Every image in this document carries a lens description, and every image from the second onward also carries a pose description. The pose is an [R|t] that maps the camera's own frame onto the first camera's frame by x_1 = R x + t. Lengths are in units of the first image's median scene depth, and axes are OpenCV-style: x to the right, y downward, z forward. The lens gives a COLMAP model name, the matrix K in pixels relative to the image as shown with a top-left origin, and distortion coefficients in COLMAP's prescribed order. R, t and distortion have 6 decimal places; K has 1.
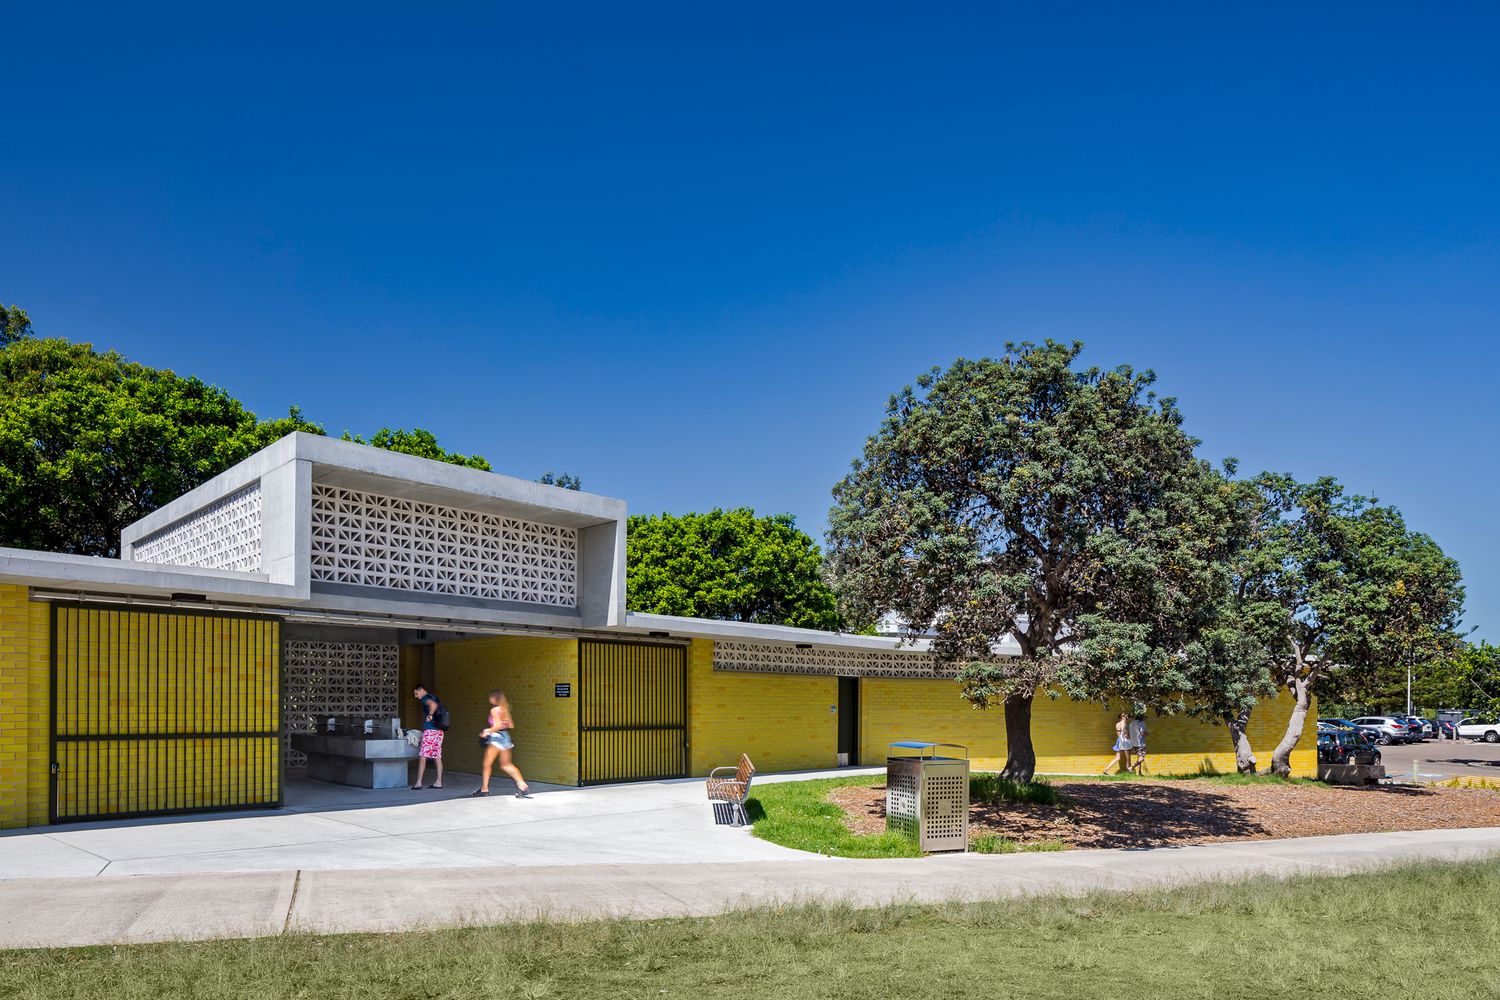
lens RADIAL K [[1043.1, 0, 753.8], [0, 1043.1, 702.0], [0, 0, 1]] dist [-0.002024, -0.004257]
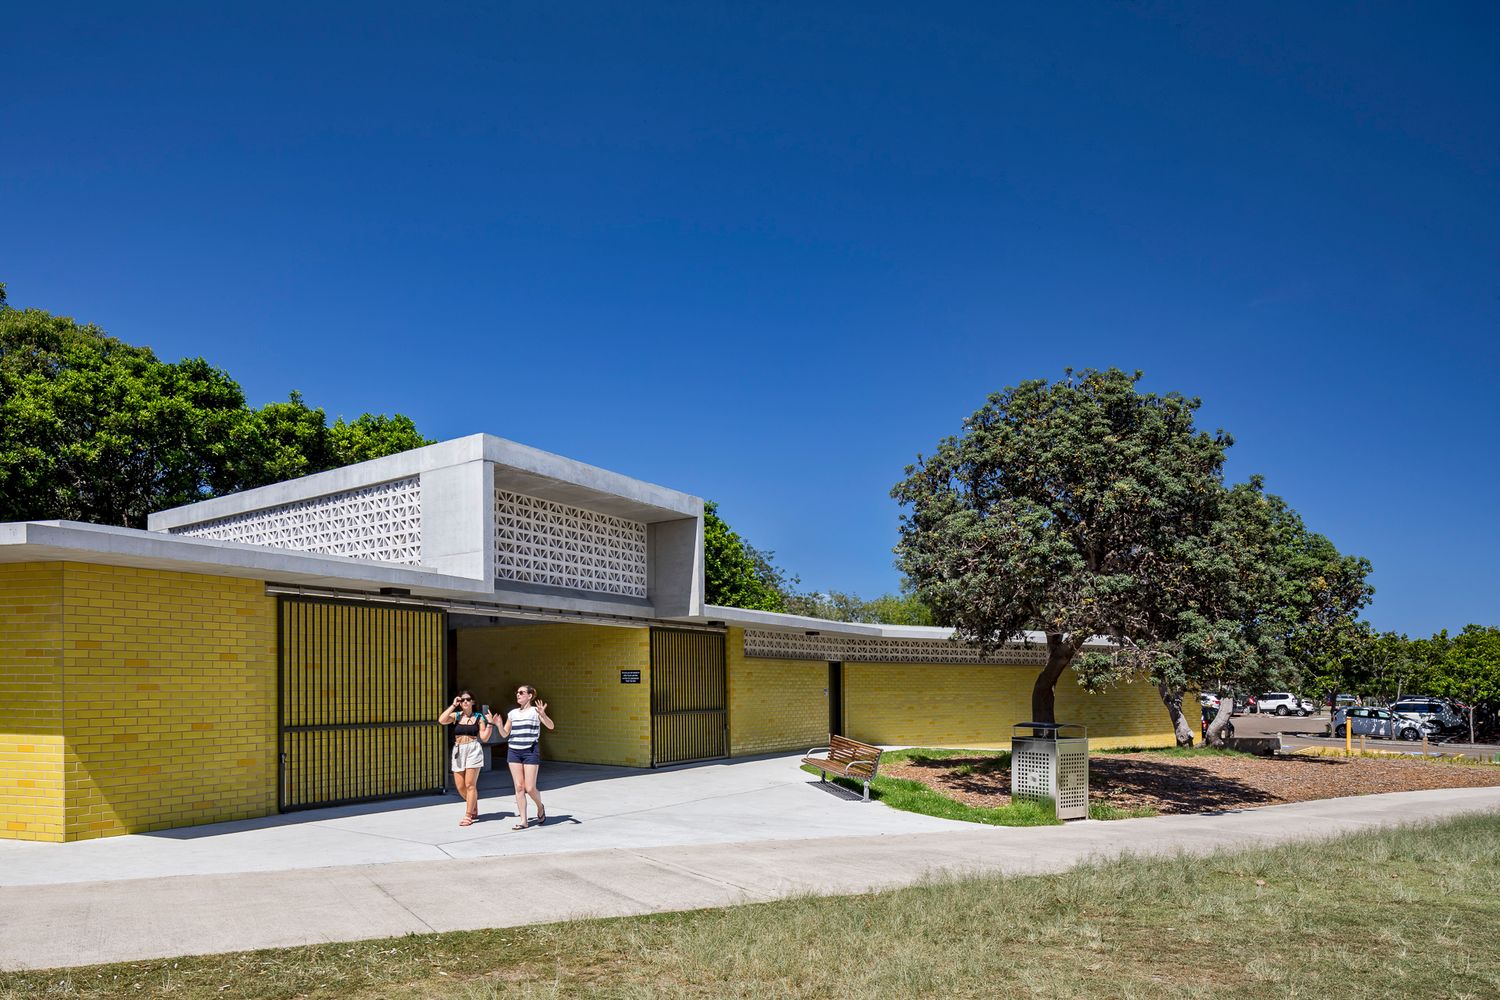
lens RADIAL K [[1052.2, 0, 701.7], [0, 1052.2, 668.3], [0, 0, 1]] dist [-0.005553, -0.001660]
pose [[0.989510, -0.003791, 0.144412, -0.283016], [0.005574, 0.999913, -0.011945, -0.007280], [-0.144354, 0.012625, 0.989446, -0.057272]]
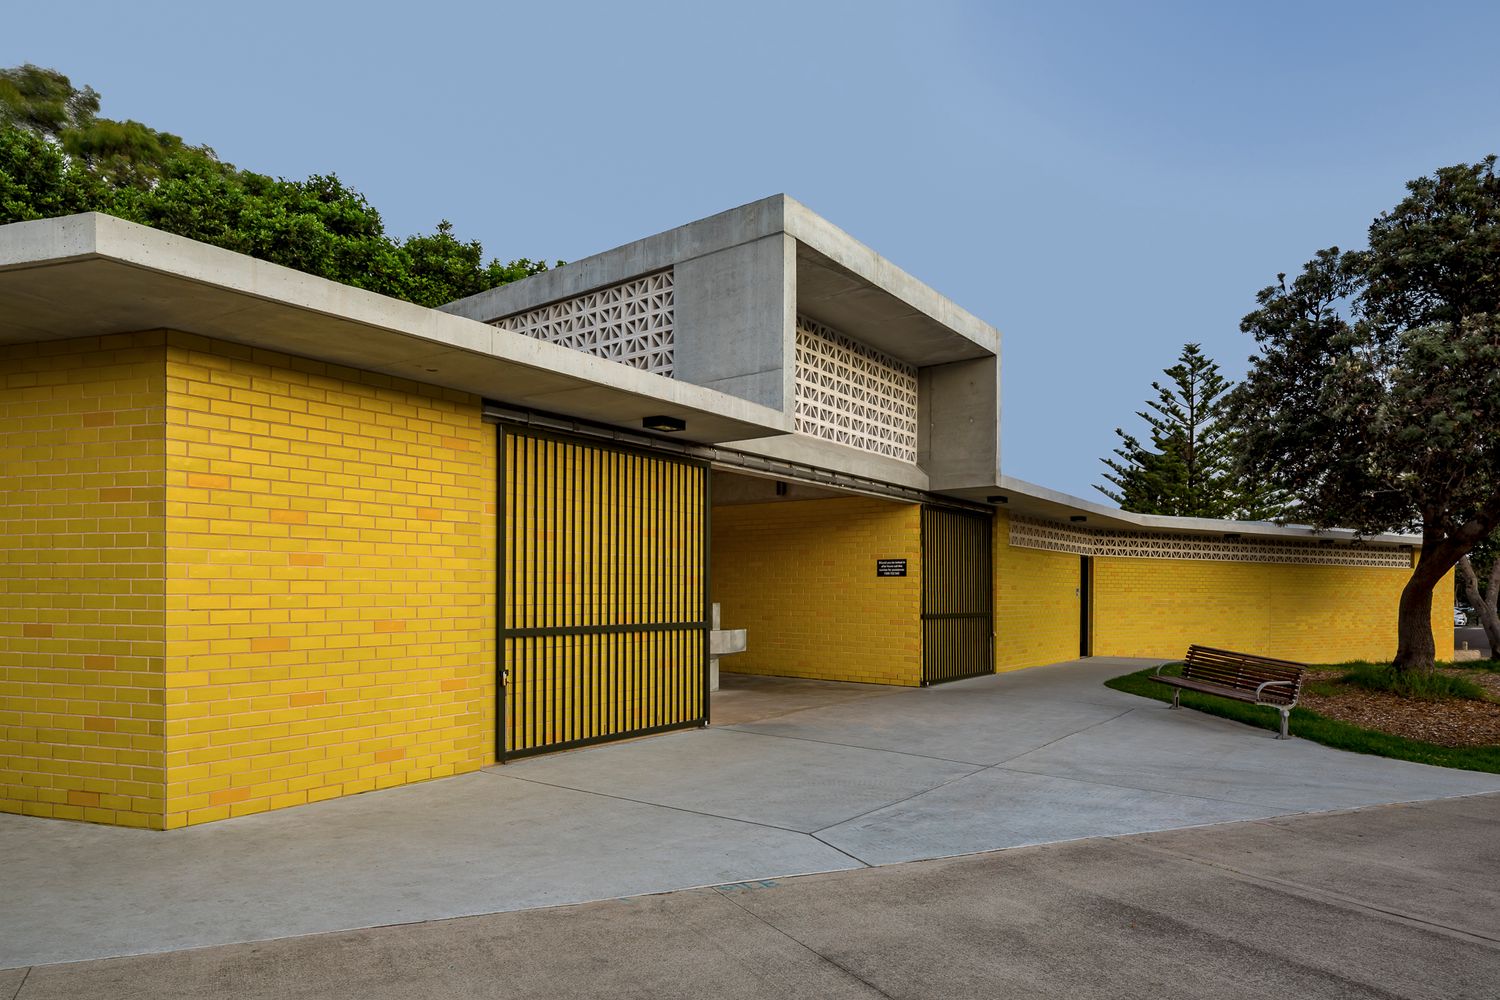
lens RADIAL K [[1053.0, 0, 778.7], [0, 1053.0, 570.9], [0, 0, 1]] dist [-0.008263, -0.002523]
pose [[0.991267, 0.000734, 0.131868, -0.403267], [0.001670, 0.999834, -0.018122, 0.006139], [-0.131860, 0.018184, 0.991102, 0.221567]]
